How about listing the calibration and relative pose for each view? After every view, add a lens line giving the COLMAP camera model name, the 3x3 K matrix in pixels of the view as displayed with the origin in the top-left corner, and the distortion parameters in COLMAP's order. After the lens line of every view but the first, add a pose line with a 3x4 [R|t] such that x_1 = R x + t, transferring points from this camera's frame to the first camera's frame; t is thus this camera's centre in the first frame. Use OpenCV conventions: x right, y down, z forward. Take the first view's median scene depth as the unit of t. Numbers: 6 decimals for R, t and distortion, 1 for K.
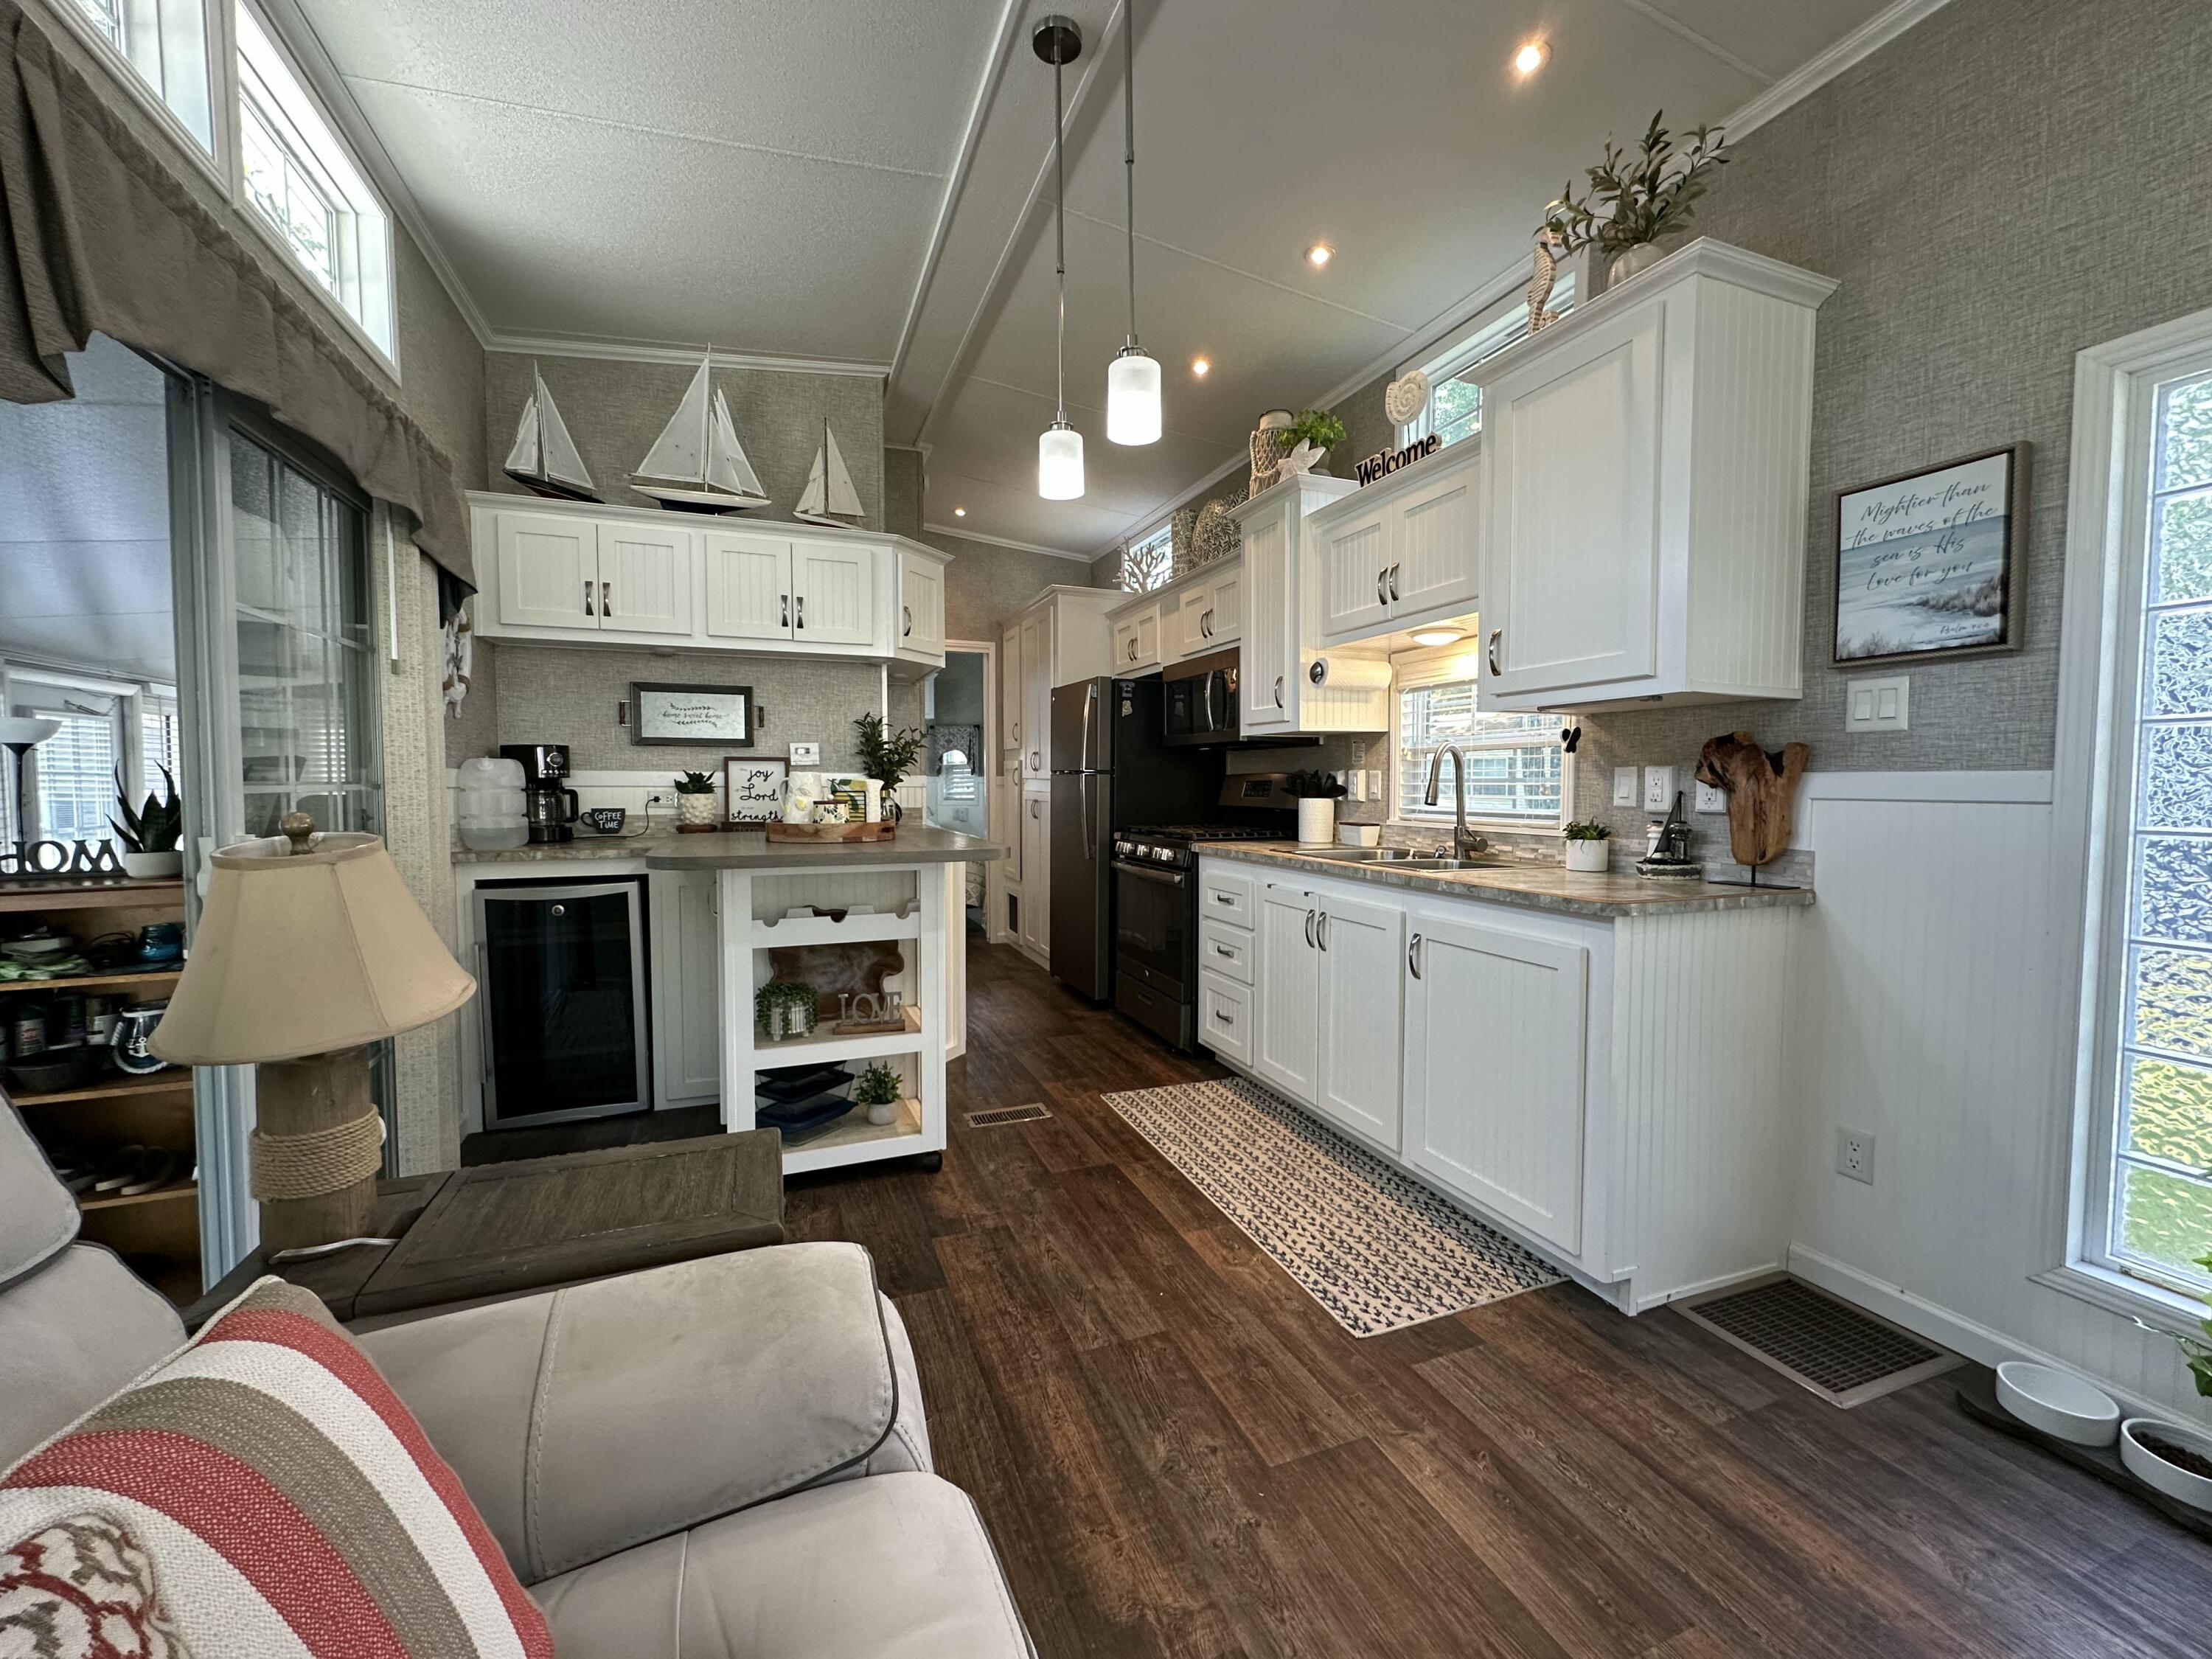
lens RADIAL K [[880.7, 0, 1105.9], [0, 880.7, 828.6], [0, 0, 1]] dist [-0.001897, 0.000504]
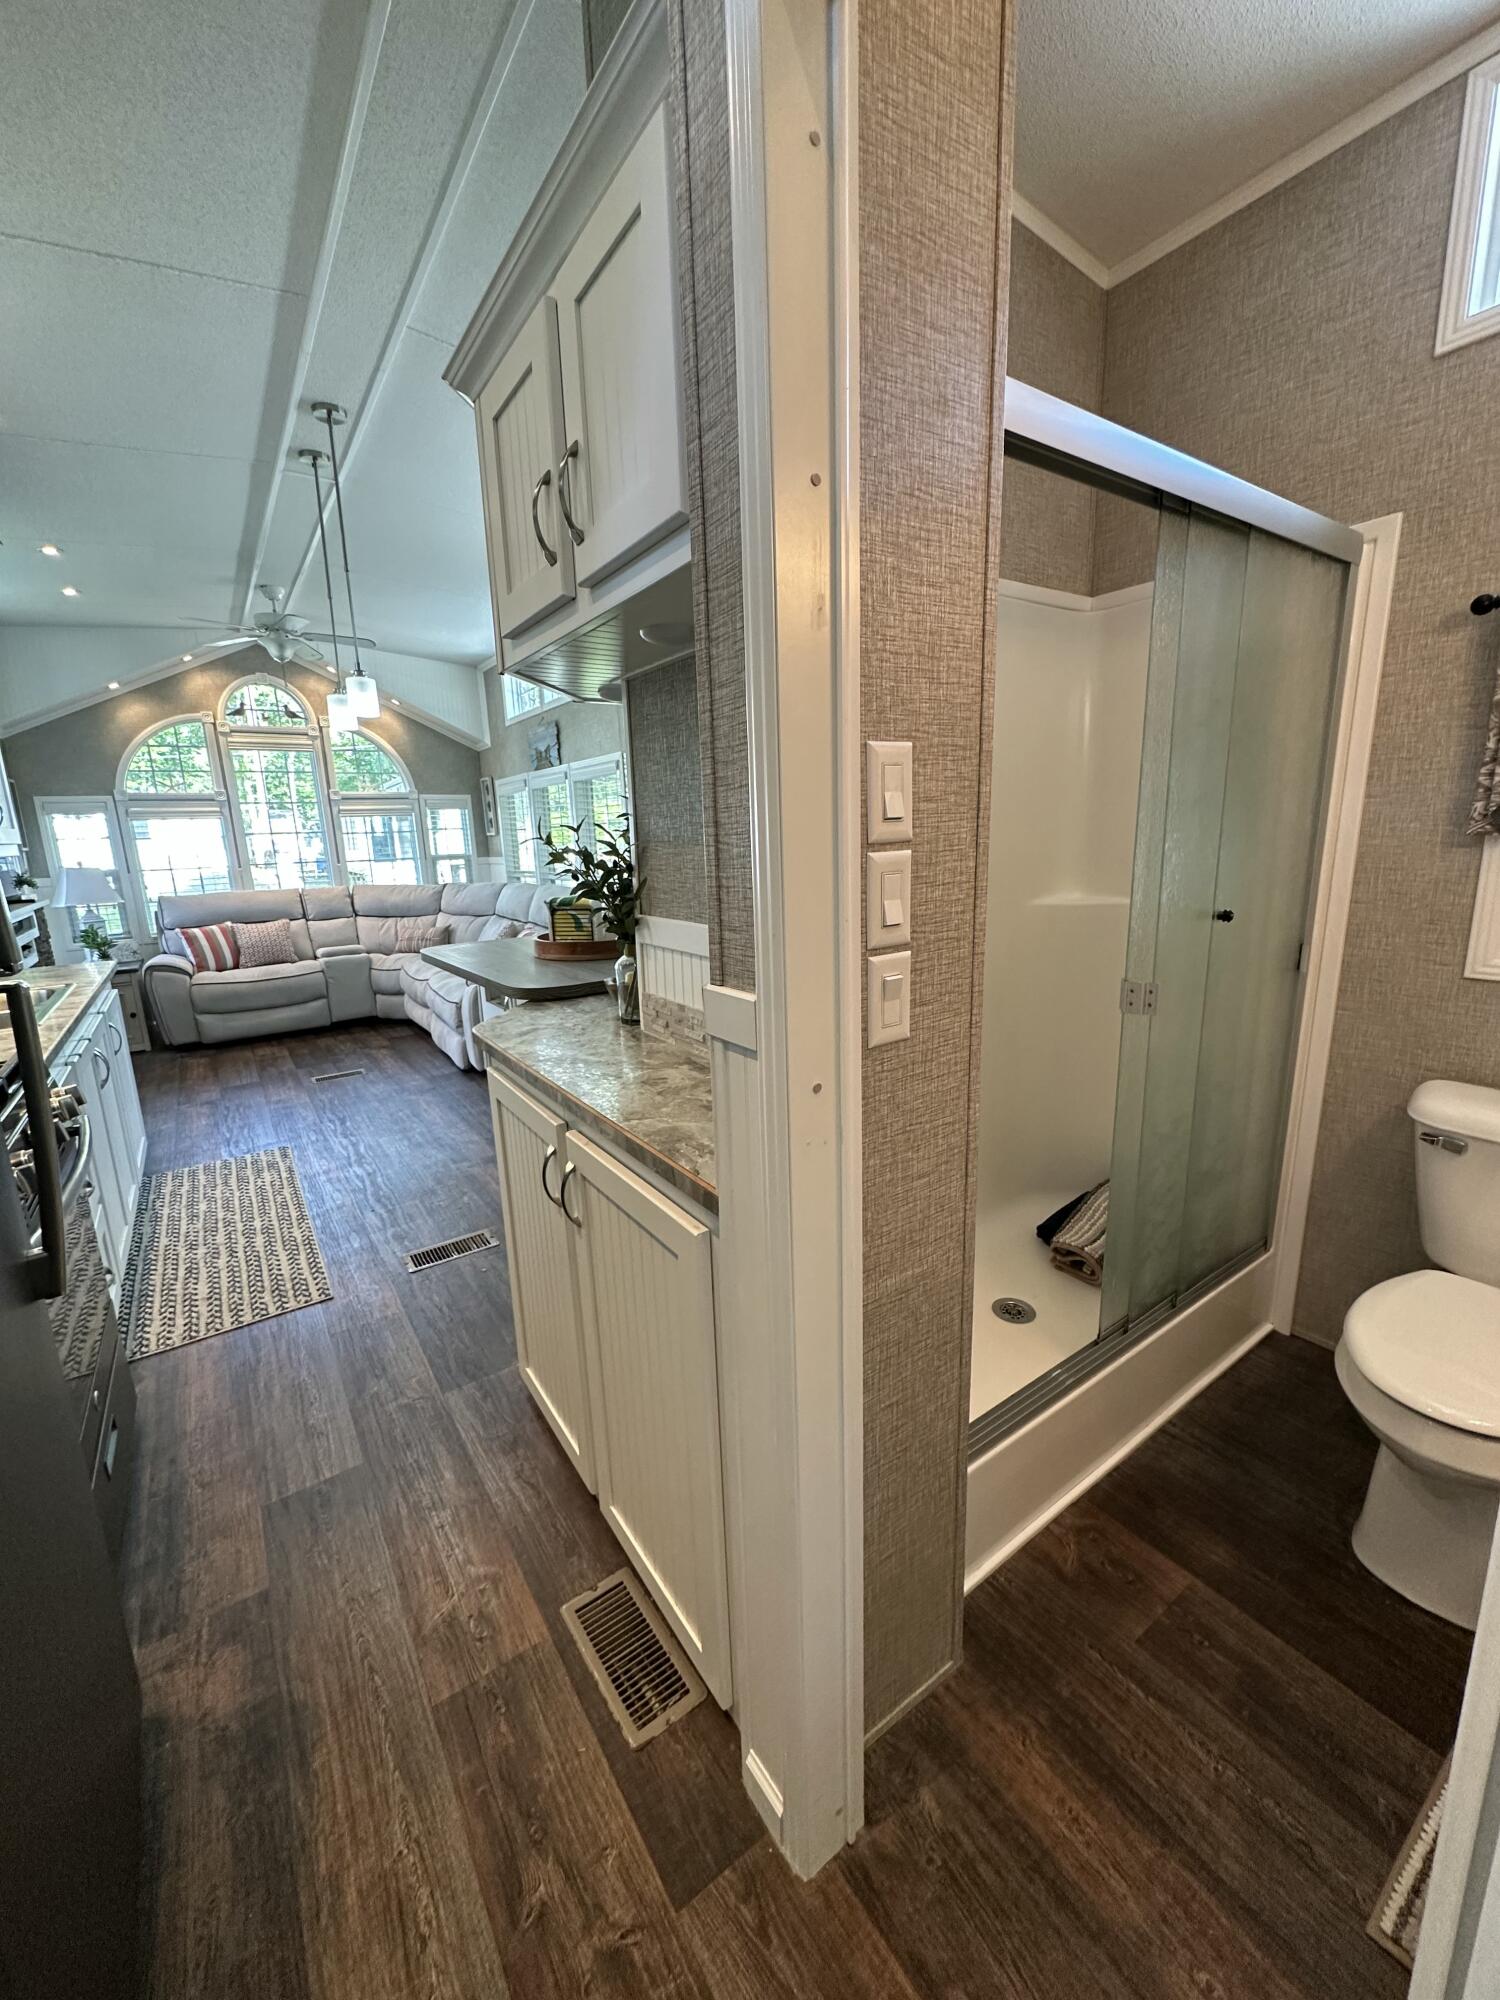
lens RADIAL K [[796.3, 0, 752.3], [0, 796.3, 1000.1], [0, 0, 1]] dist [-0.001897, 0.000504]
pose [[-0.973435, 0.076304, -0.215875, -0.369601], [0.018168, 0.965604, 0.259381, -0.228125], [0.228242, 0.248569, -0.941339, 2.543829]]
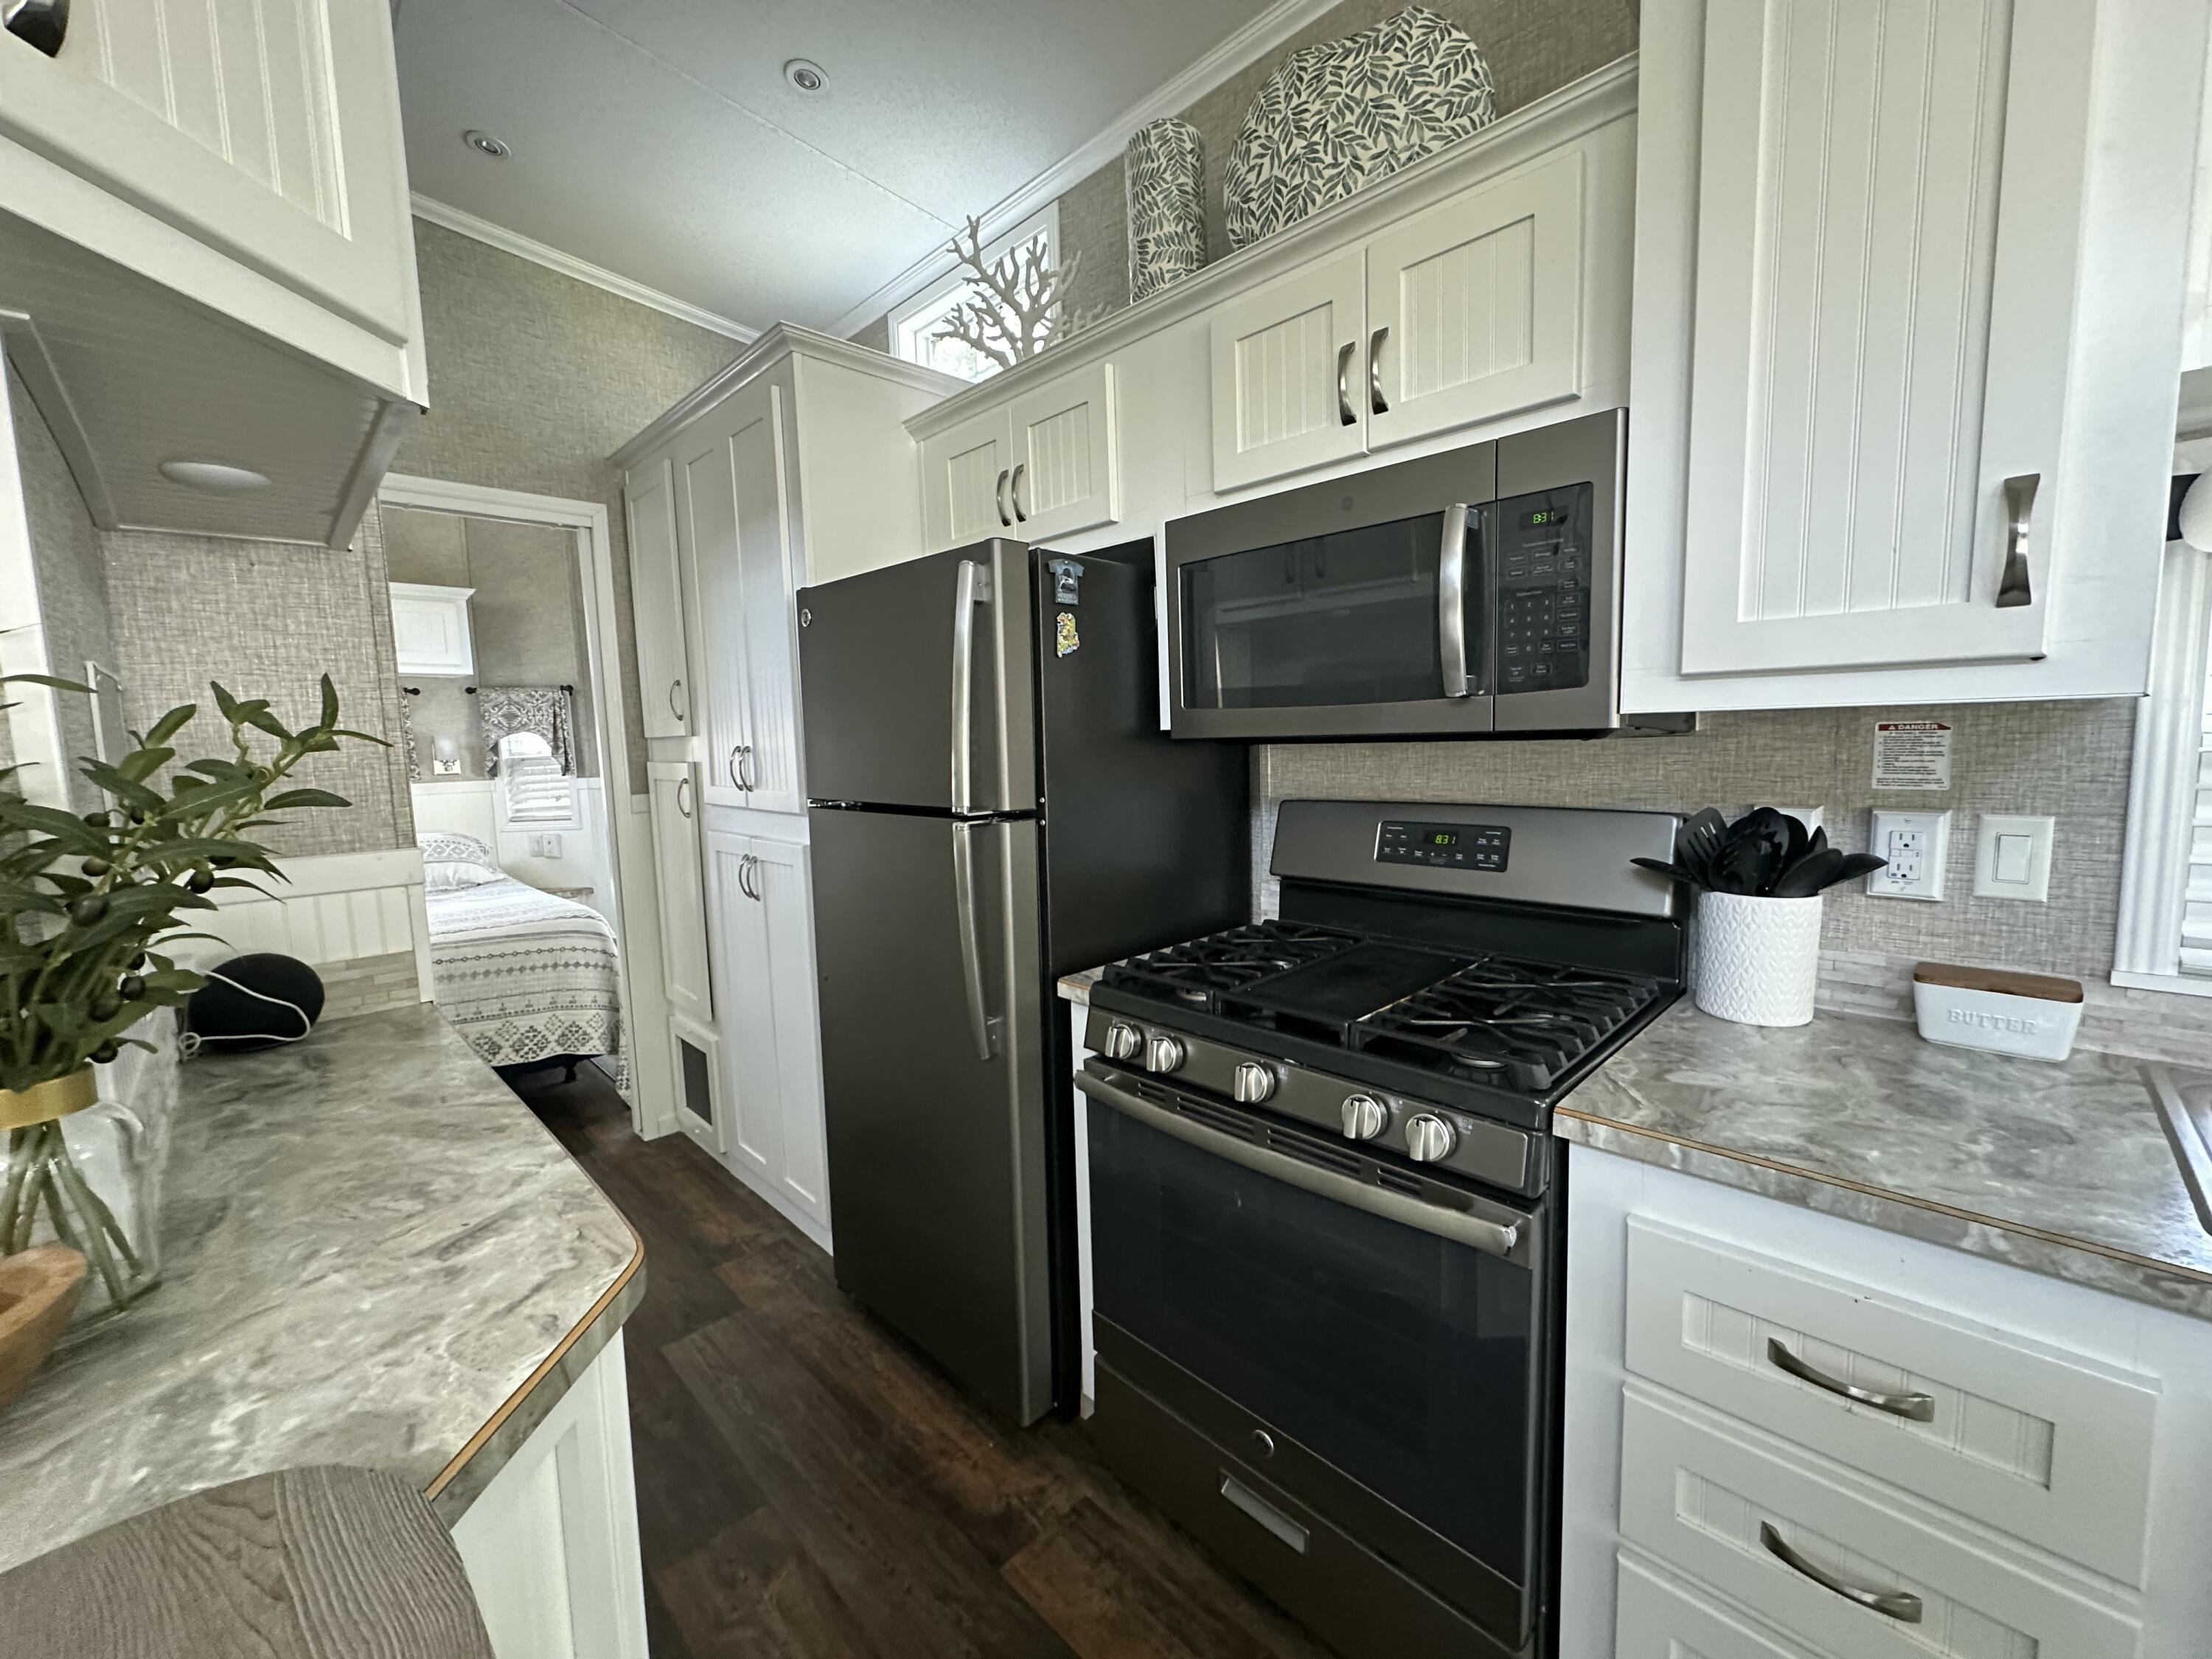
lens RADIAL K [[880.7, 0, 1104.4], [0, 880.7, 827.6], [0, 0, 1]] dist [-0.001897, 0.000504]
pose [[0.917453, -0.067660, 0.392049, -0.220830], [0.050996, 0.997303, 0.052778, -0.151977], [-0.394563, -0.028428, 0.918429, 1.320326]]
